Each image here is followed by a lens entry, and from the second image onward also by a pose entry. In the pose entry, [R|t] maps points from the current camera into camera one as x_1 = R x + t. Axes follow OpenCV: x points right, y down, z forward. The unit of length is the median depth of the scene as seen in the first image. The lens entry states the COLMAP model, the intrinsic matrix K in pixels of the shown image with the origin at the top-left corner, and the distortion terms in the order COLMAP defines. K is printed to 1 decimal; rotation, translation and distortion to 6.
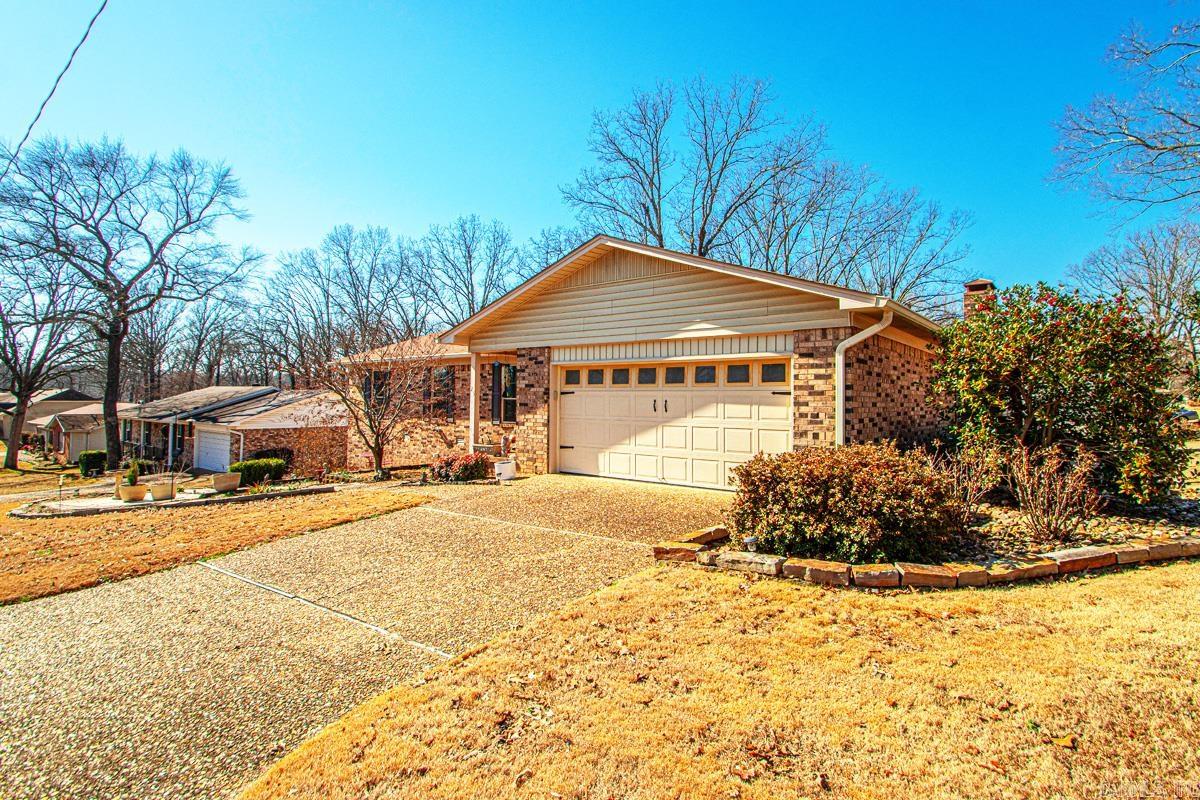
lens RADIAL K [[564.4, 0, 605.4], [0, 564.4, 391.9], [0, 0, 1]] dist [0.012972, -0.014113]
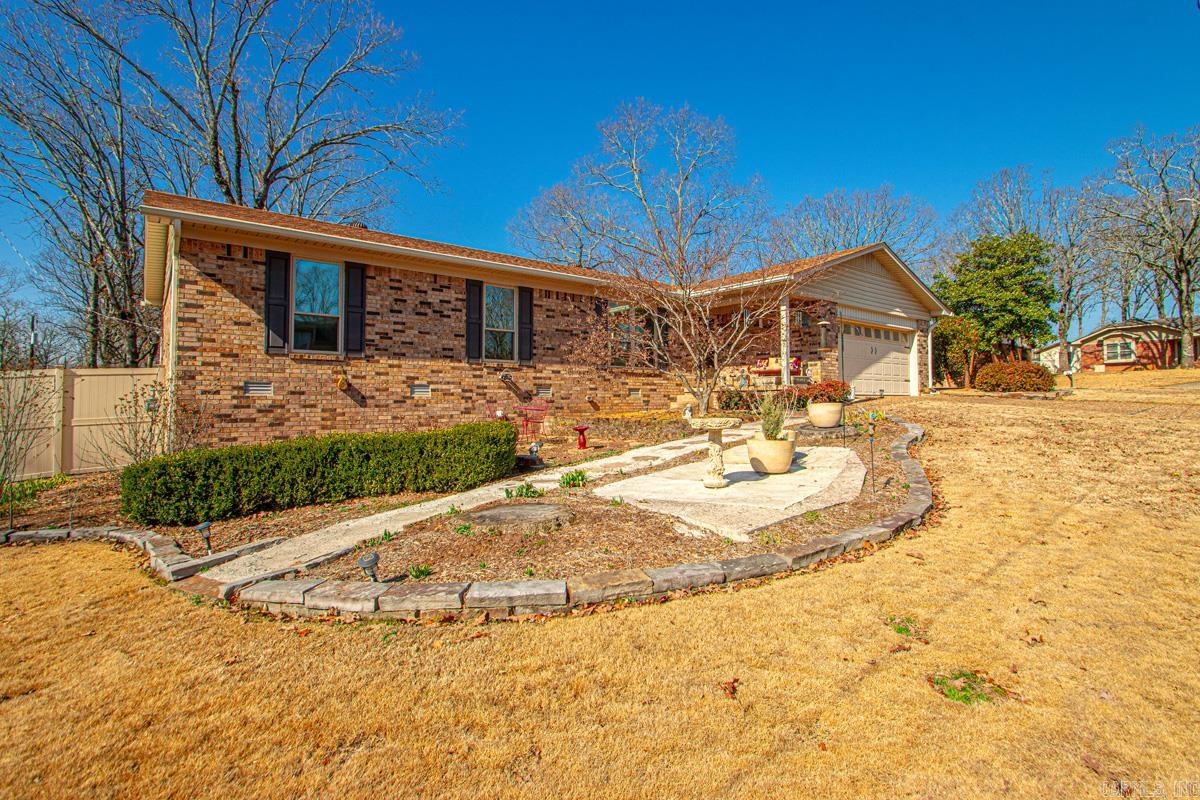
lens RADIAL K [[564.4, 0, 607.6], [0, 564.4, 400.4], [0, 0, 1]] dist [0.012972, -0.014113]
pose [[0.242689, -0.006823, 0.970080, -1.763777], [-0.011864, 0.999880, 0.010001, 0.166804], [-0.970032, -0.013936, 0.242579, 1.350798]]
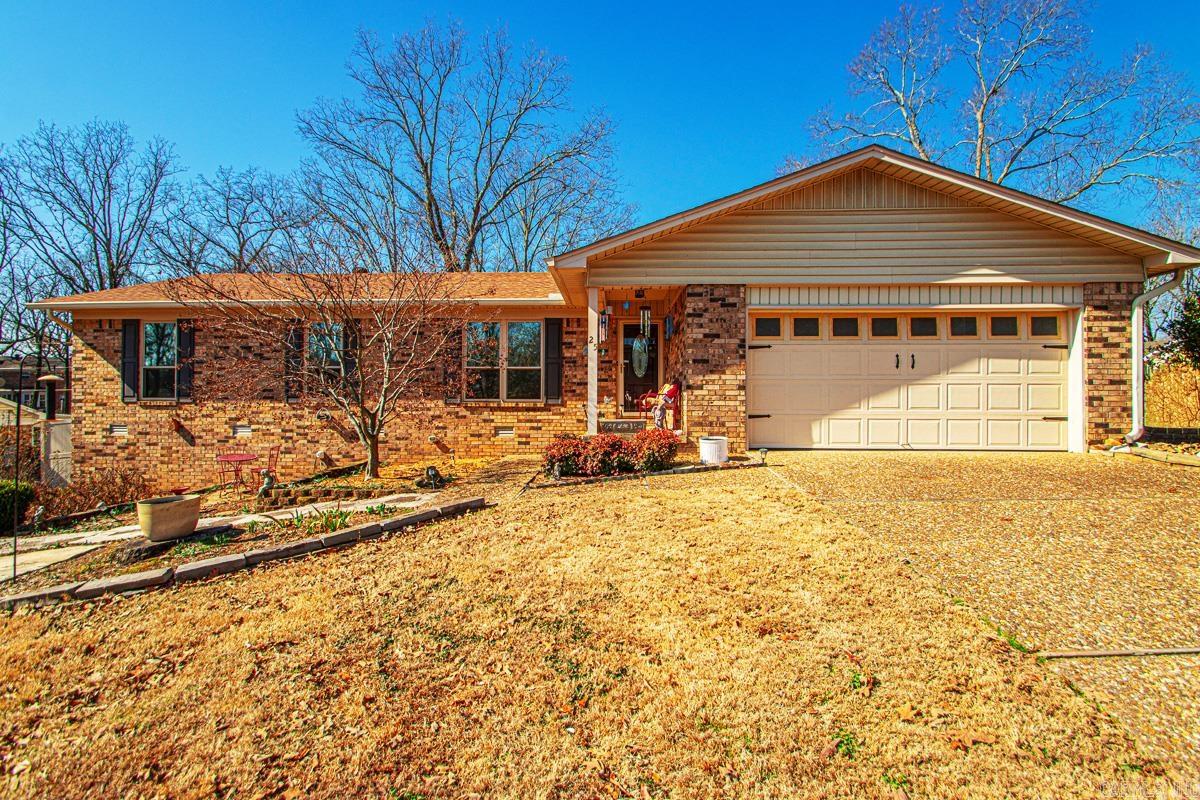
lens RADIAL K [[564.4, 0, 588.7], [0, 564.4, 399.1], [0, 0, 1]] dist [0.012972, -0.014113]
pose [[0.823618, -0.004922, 0.567123, -0.788734], [-0.004087, 0.999885, 0.014613, 0.070854], [-0.567130, -0.014353, 0.823503, 0.550402]]
